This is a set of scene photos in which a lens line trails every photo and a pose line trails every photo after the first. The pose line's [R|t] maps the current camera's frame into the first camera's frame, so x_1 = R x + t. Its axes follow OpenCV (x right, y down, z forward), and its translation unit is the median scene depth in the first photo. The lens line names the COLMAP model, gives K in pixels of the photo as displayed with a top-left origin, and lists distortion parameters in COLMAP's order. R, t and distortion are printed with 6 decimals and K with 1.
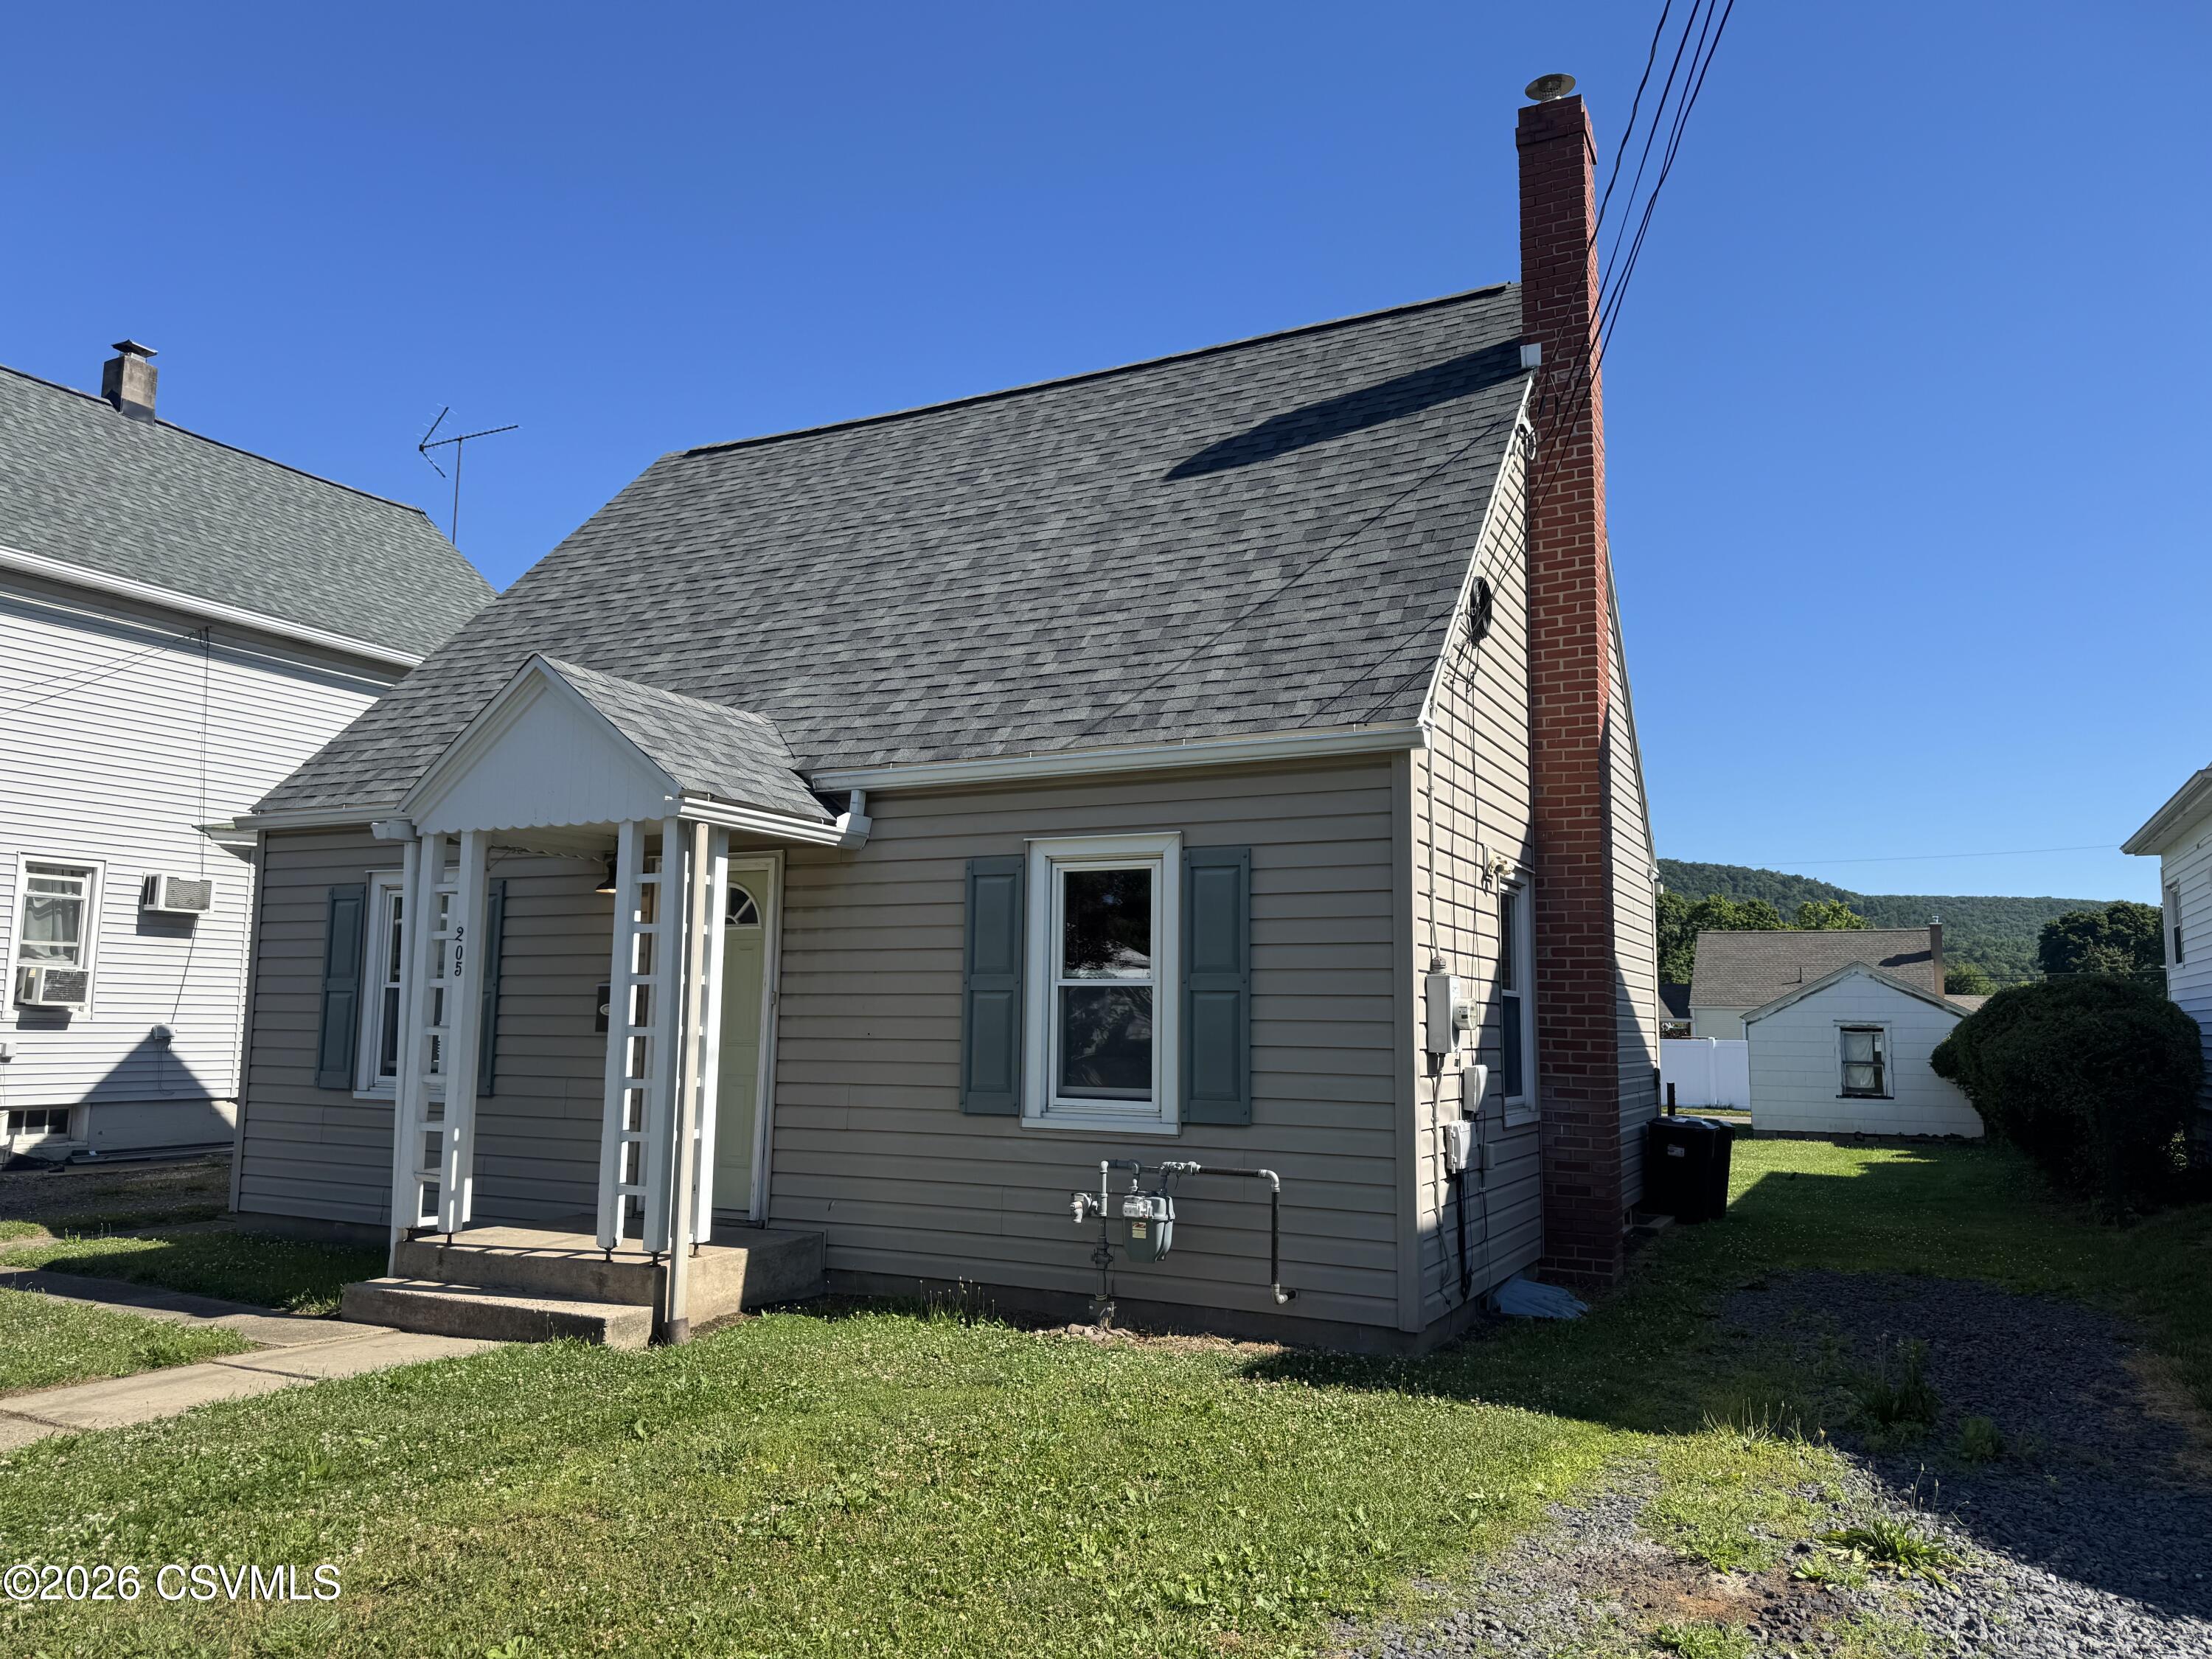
lens RADIAL K [[1563.5, 0, 1106.0], [0, 1563.5, 829.5], [0, 0, 1]] dist [0.108495, -0.126068]
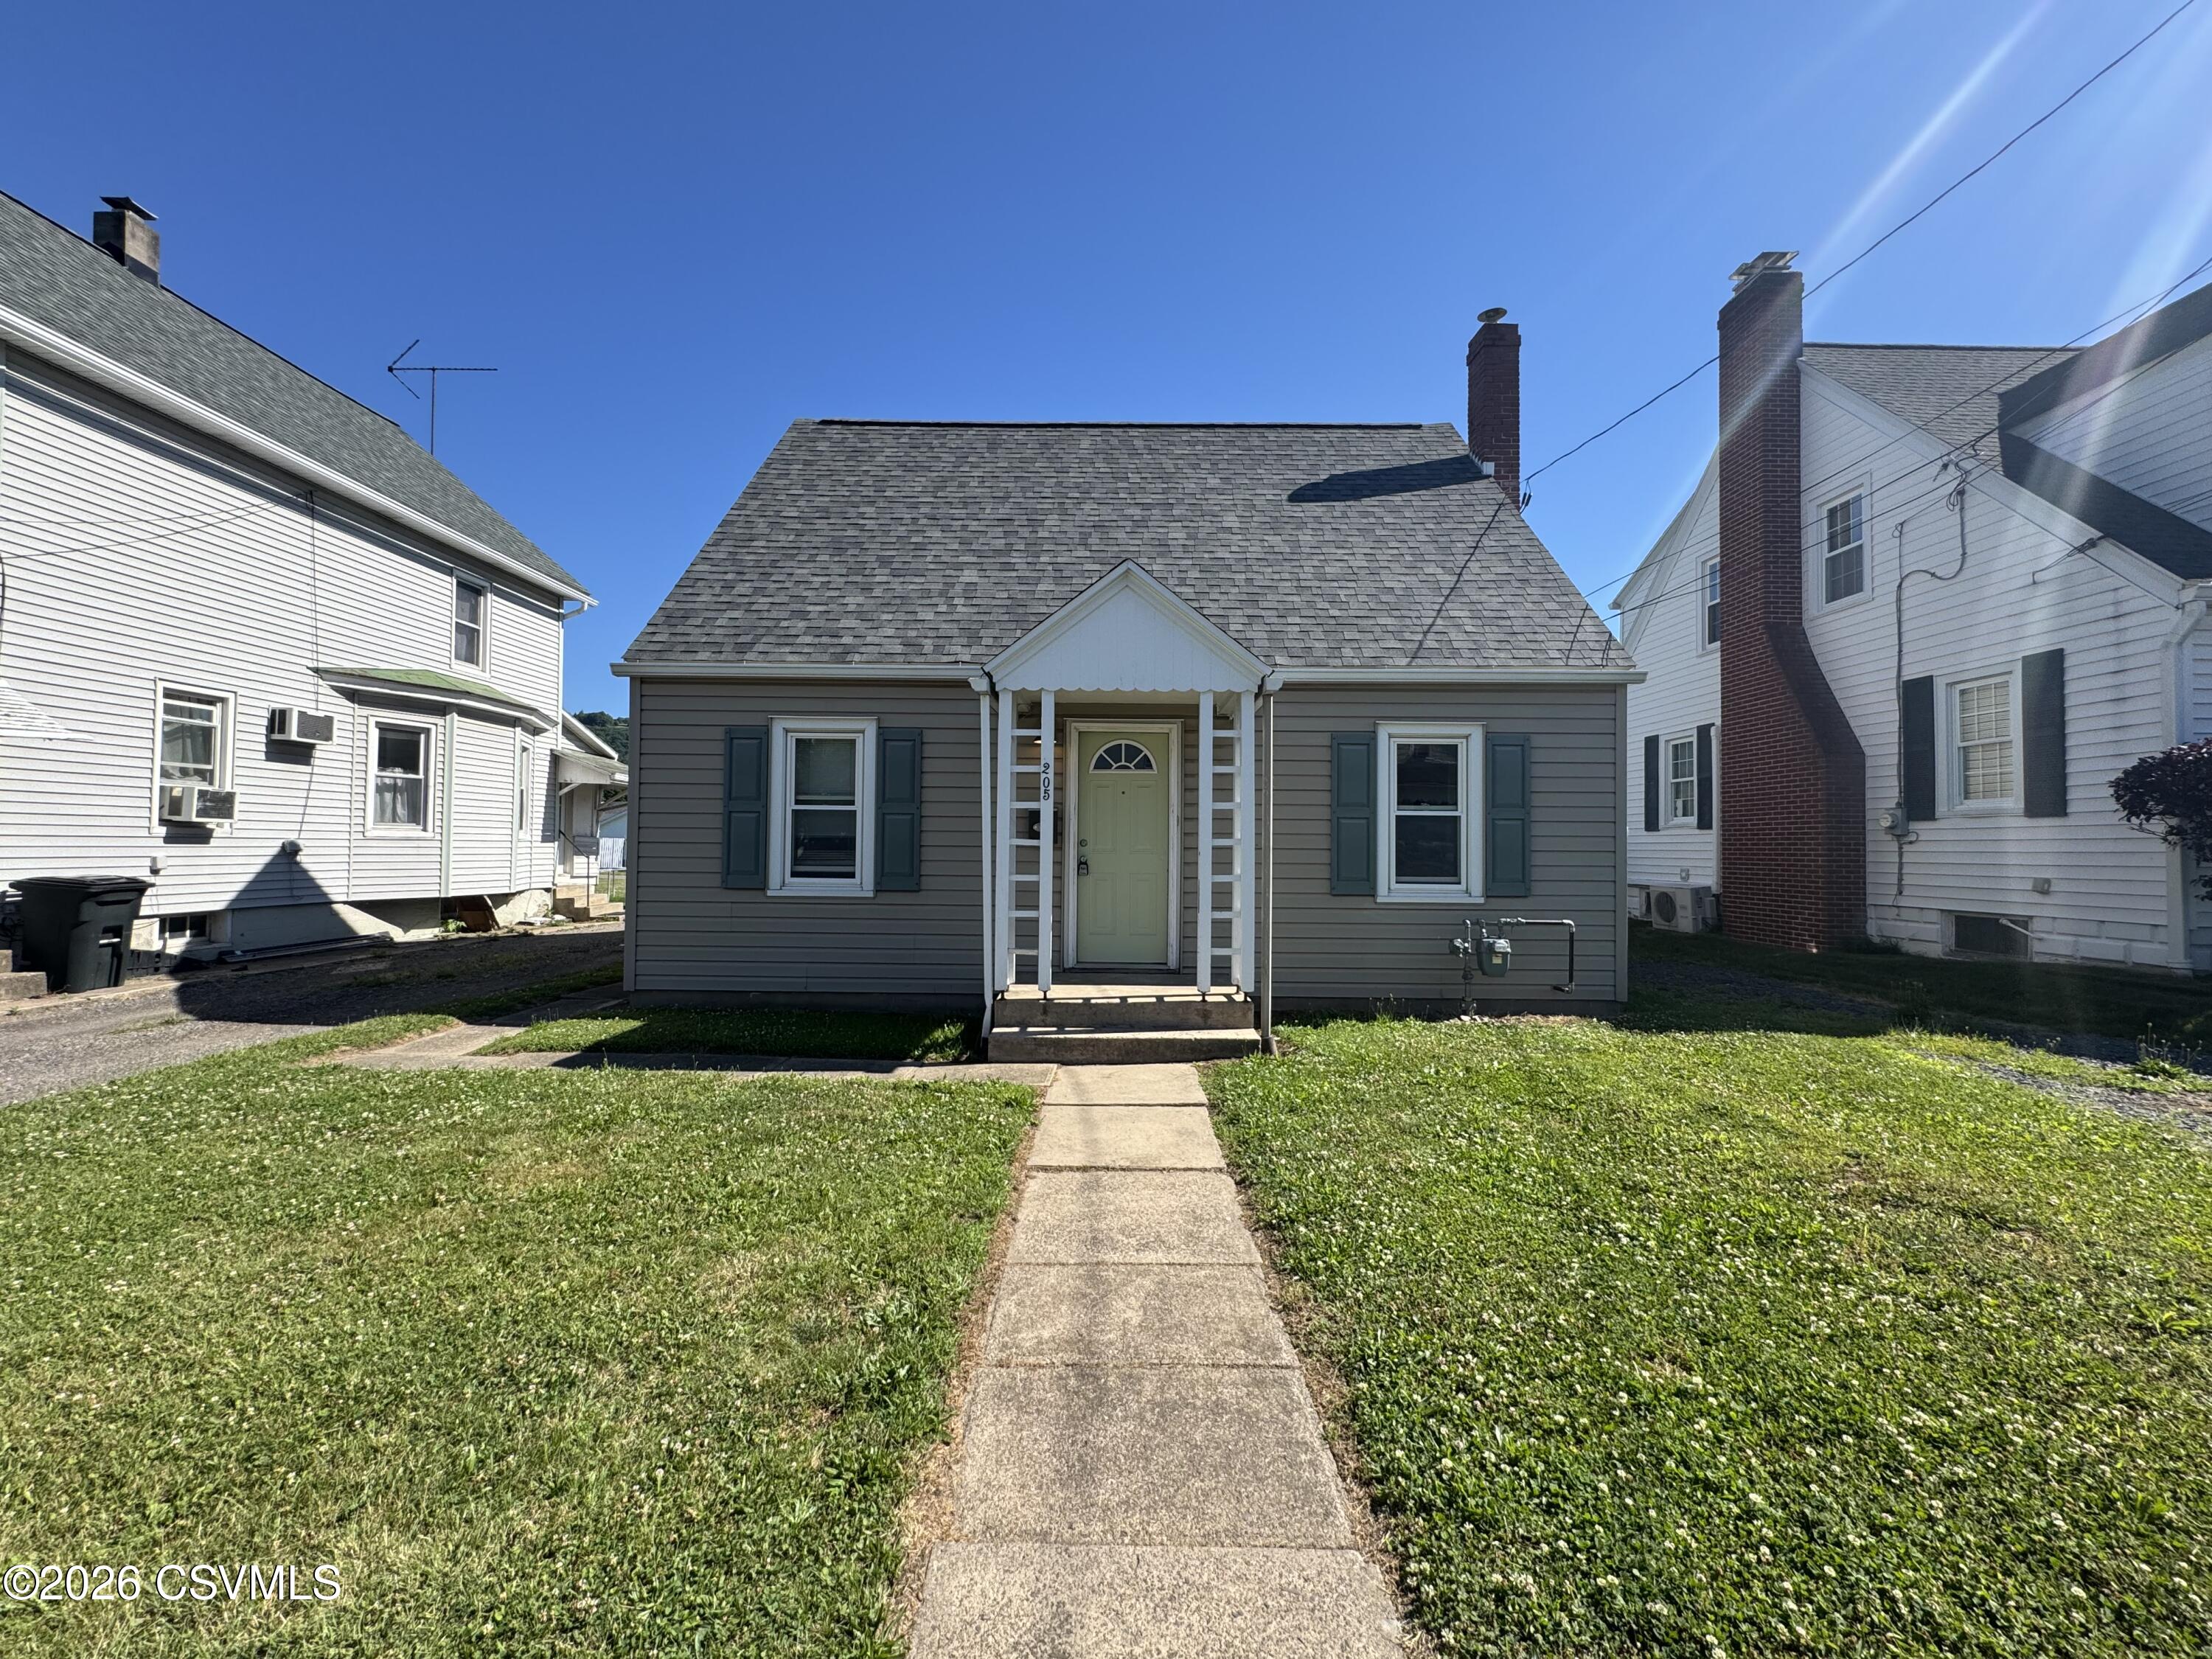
lens RADIAL K [[879.5, 0, 1106.0], [0, 879.5, 829.5], [0, 0, 1]] dist [0.000038, -0.000022]
pose [[0.886712, 0.004599, 0.462299, -0.626907], [-0.054209, 0.994087, 0.094087, 0.040401], [-0.459133, -0.108489, 0.881718, 0.299917]]
